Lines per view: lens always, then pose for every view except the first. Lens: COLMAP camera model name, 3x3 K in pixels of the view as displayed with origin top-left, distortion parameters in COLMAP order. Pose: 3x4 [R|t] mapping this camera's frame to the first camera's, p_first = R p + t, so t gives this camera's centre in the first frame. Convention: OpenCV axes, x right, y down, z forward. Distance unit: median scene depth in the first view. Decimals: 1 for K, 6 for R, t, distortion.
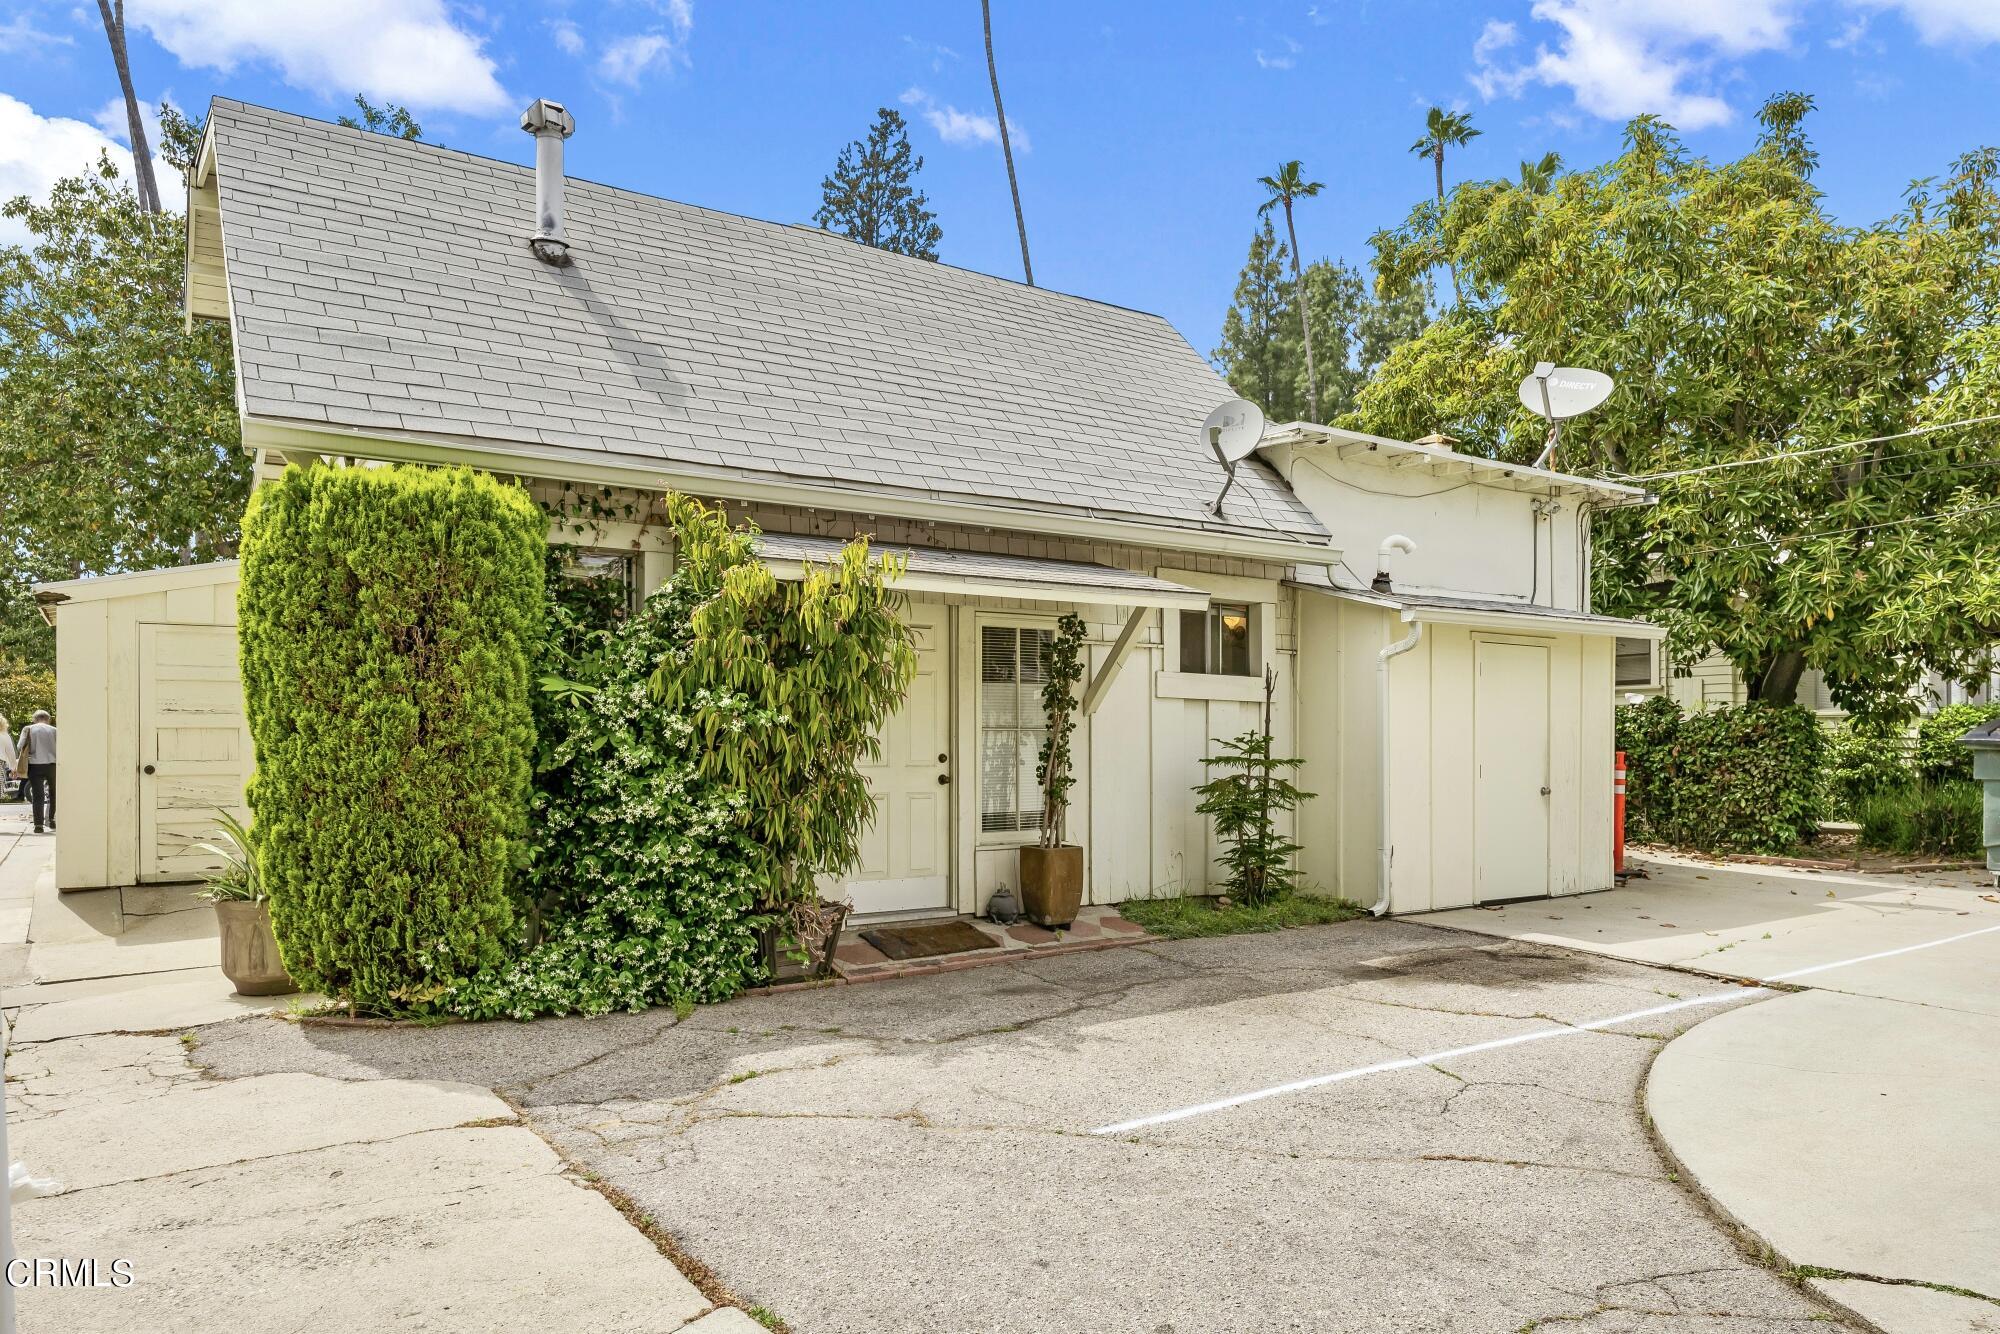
lens RADIAL K [[1325.1, 0, 1001.2], [0, 1325.1, 752.7], [0, 0, 1]] dist [-0.001490, -0.001375]
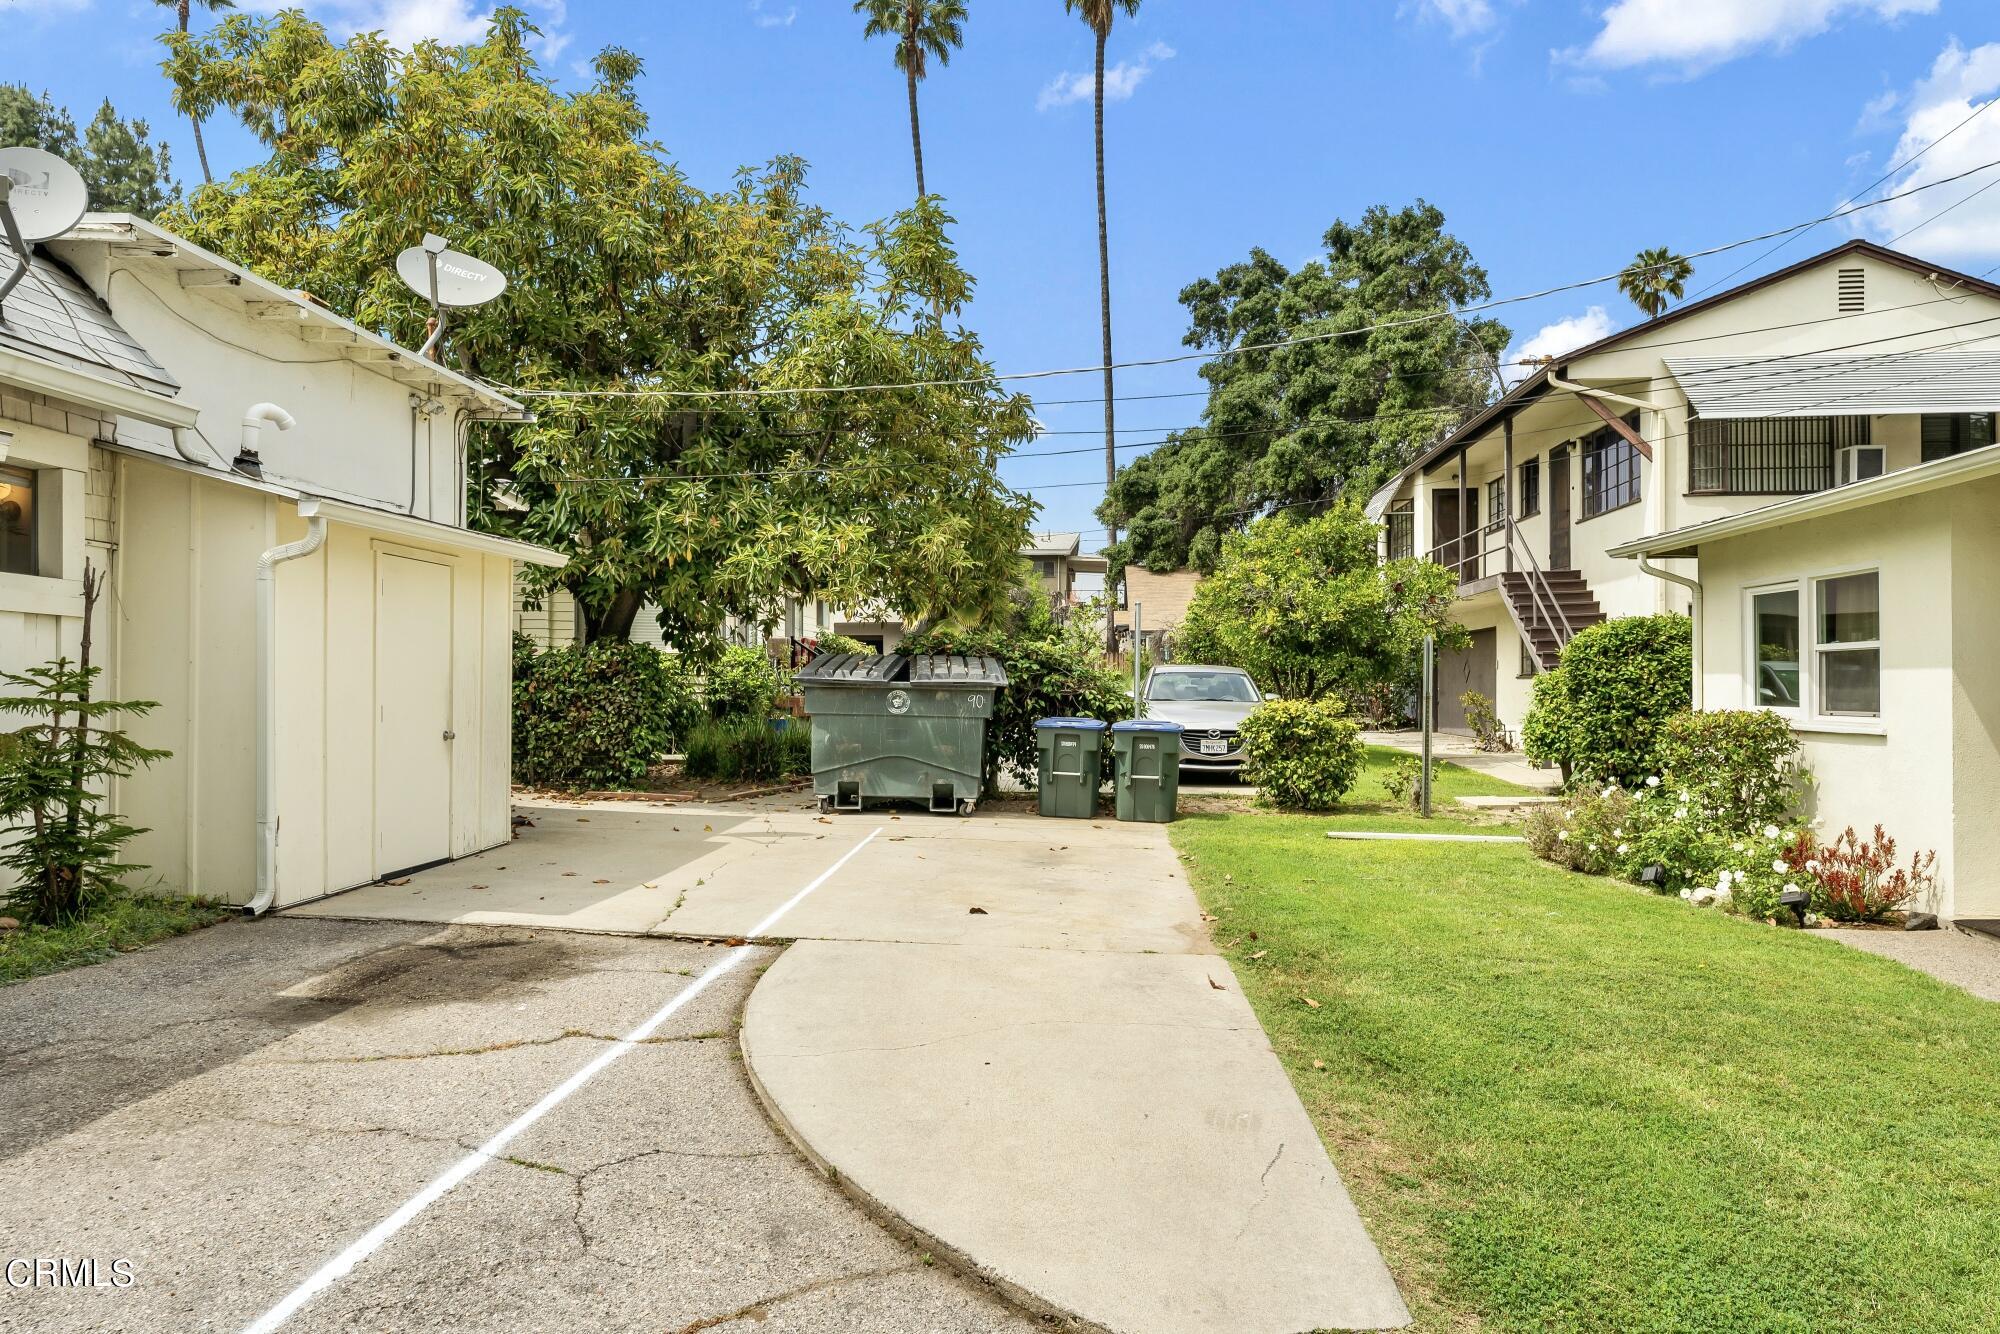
lens RADIAL K [[1300.9, 0, 994.1], [0, 1300.9, 680.9], [0, 0, 1]] dist [0.000183, -0.000259]
pose [[0.625810, 0.004667, 0.779962, -0.021789], [-0.001628, 0.999988, -0.004677, -0.002824], [-0.779974, 0.001657, 0.625810, 0.215950]]
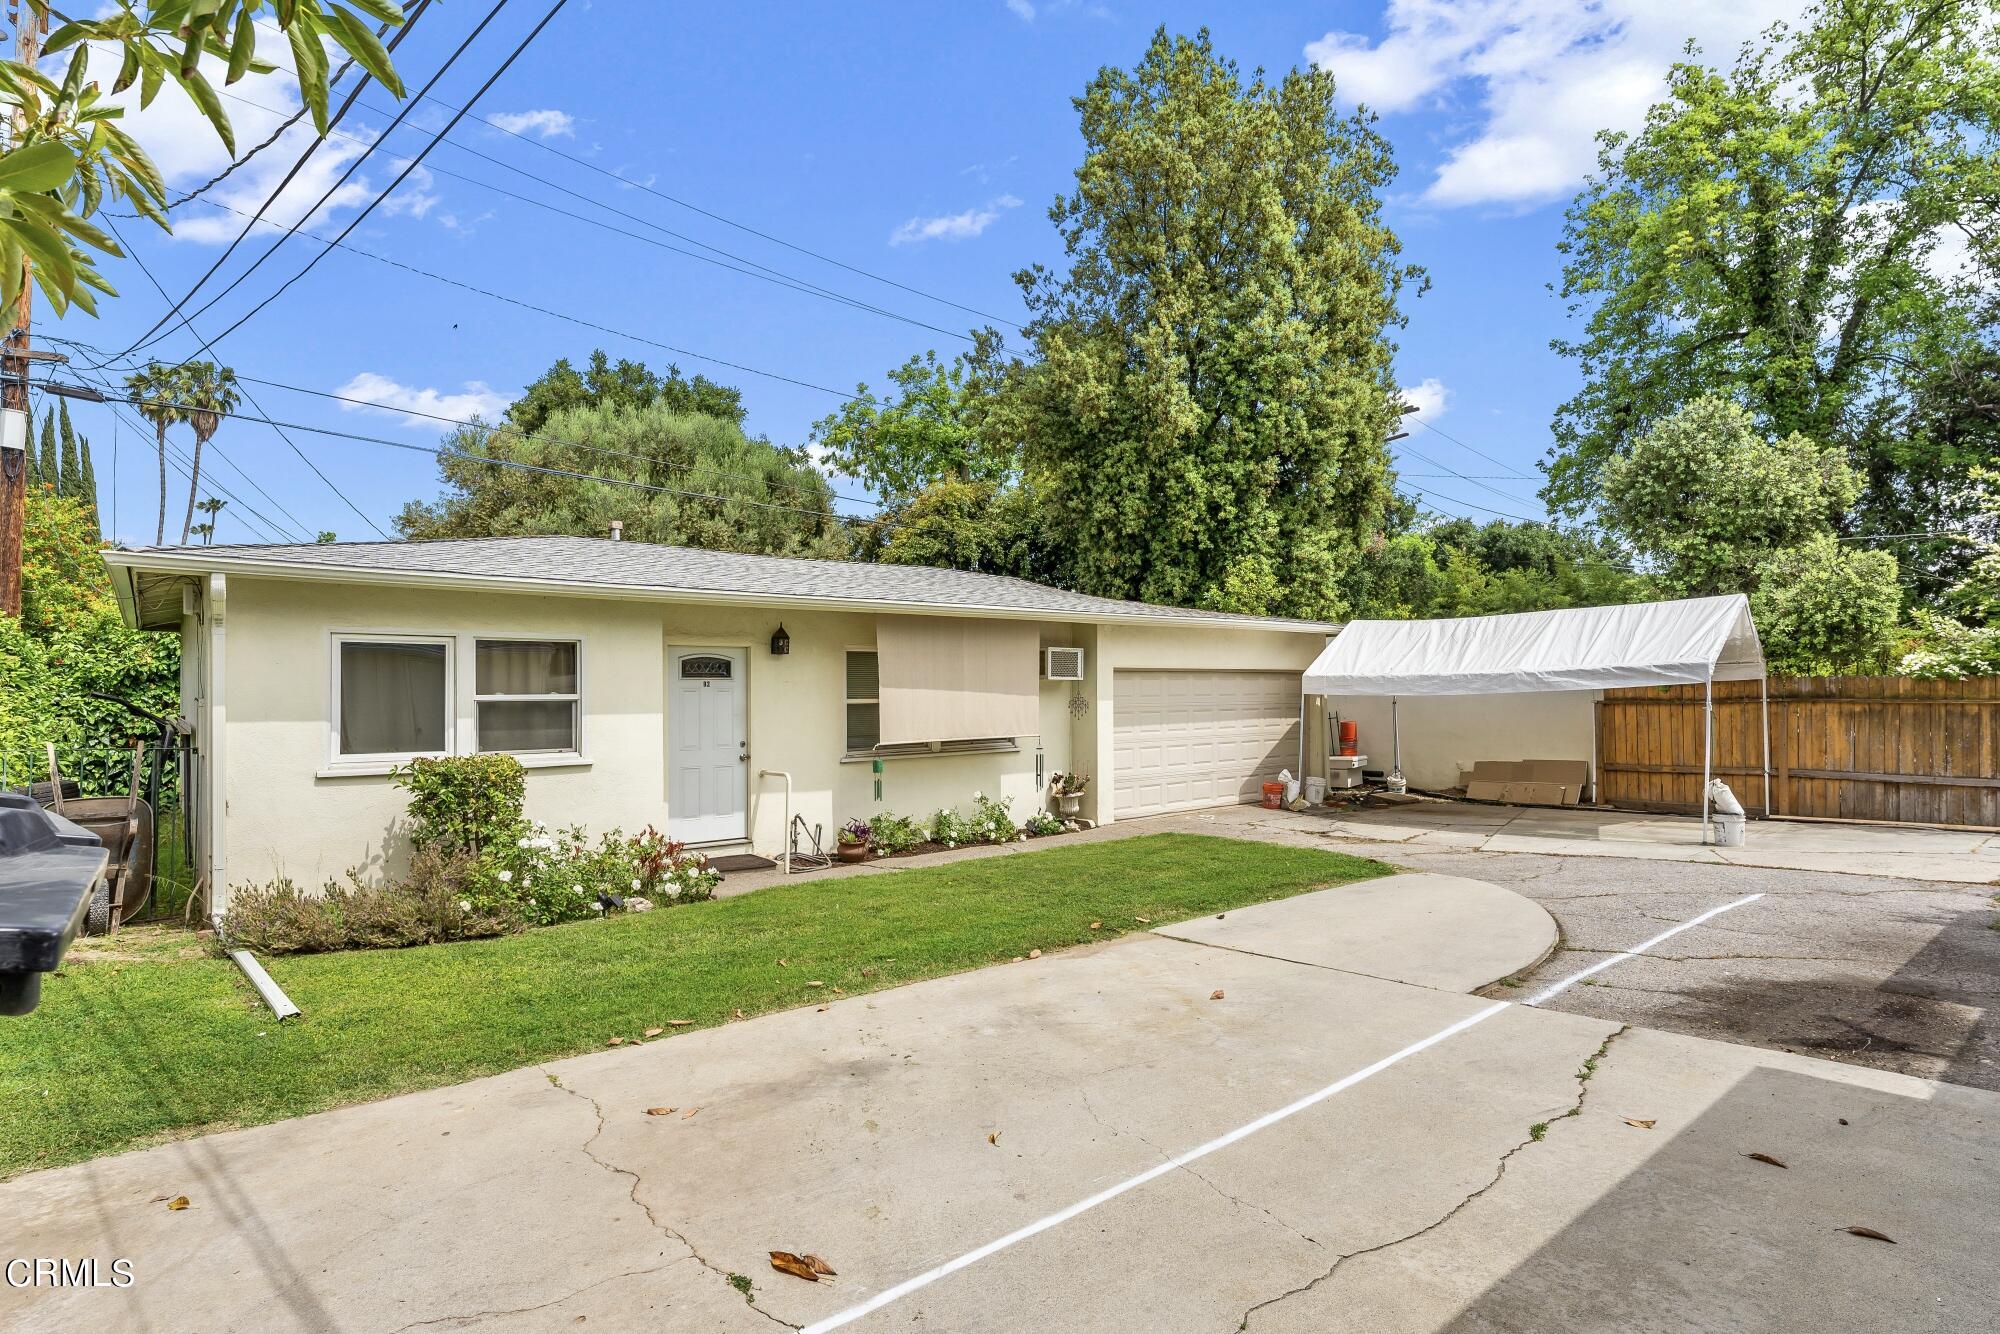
lens RADIAL K [[983.9, 0, 1000.0], [0, 983.9, 667.0], [0, 0, 1]] dist [0.000376, 0.000009]
pose [[-0.996131, 0.006131, -0.087664, 0.729258], [0.008752, 0.999525, -0.029550, -0.030068], [0.087441, -0.030203, -0.995712, 1.217054]]
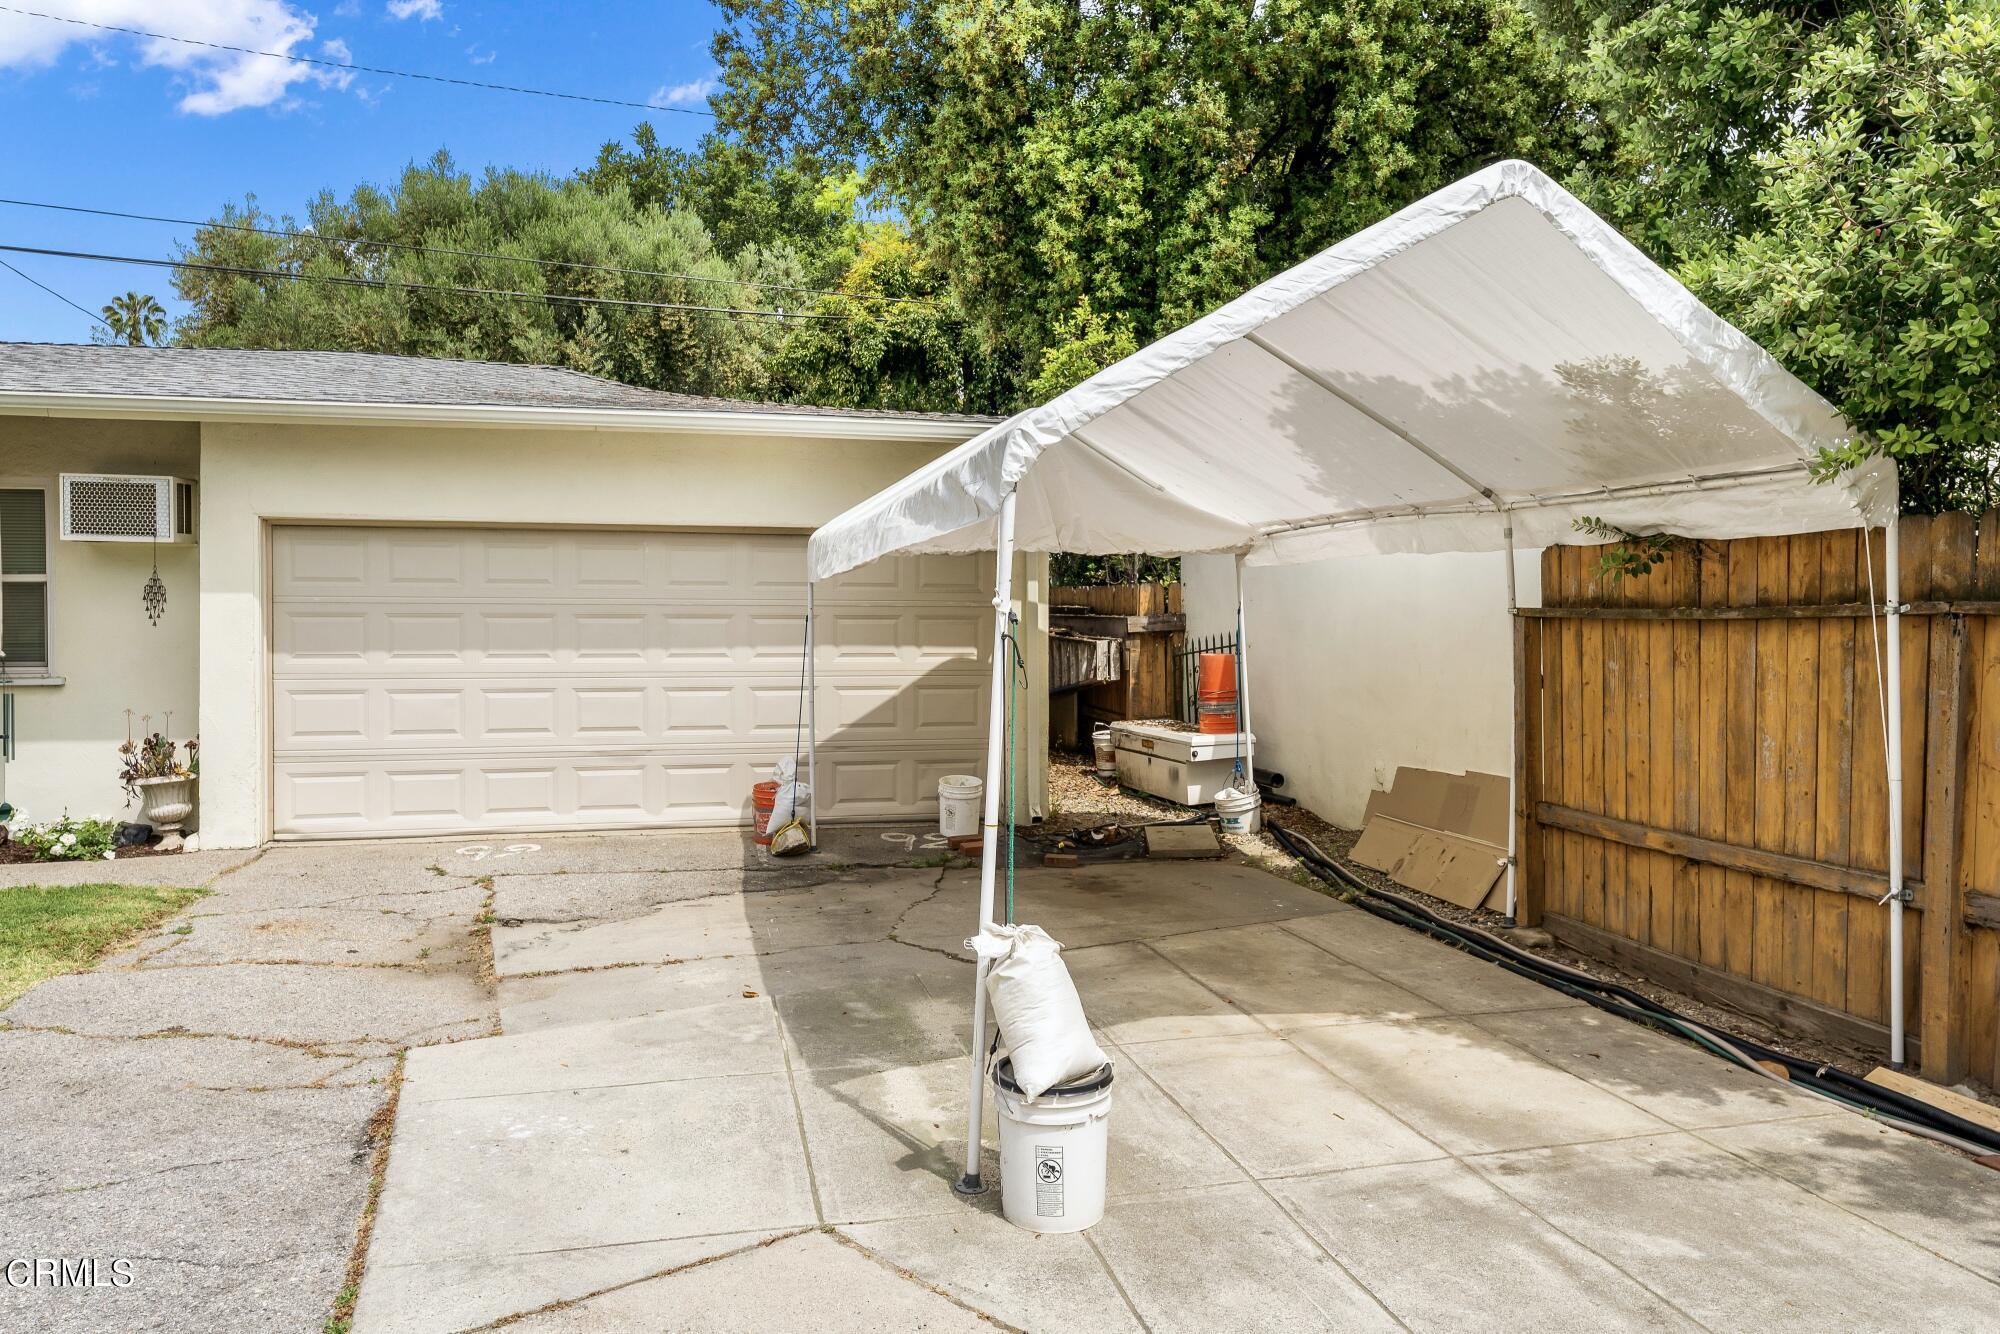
lens RADIAL K [[1317.9, 0, 1000.9], [0, 1317.9, 597.0], [0, 0, 1]] dist [-0.001195, -0.000716]
pose [[-0.935717, -0.004607, 0.352720, -0.274516], [-0.007844, 0.999939, -0.007749, -0.013514], [-0.352663, -0.010018, -0.935697, 0.518305]]
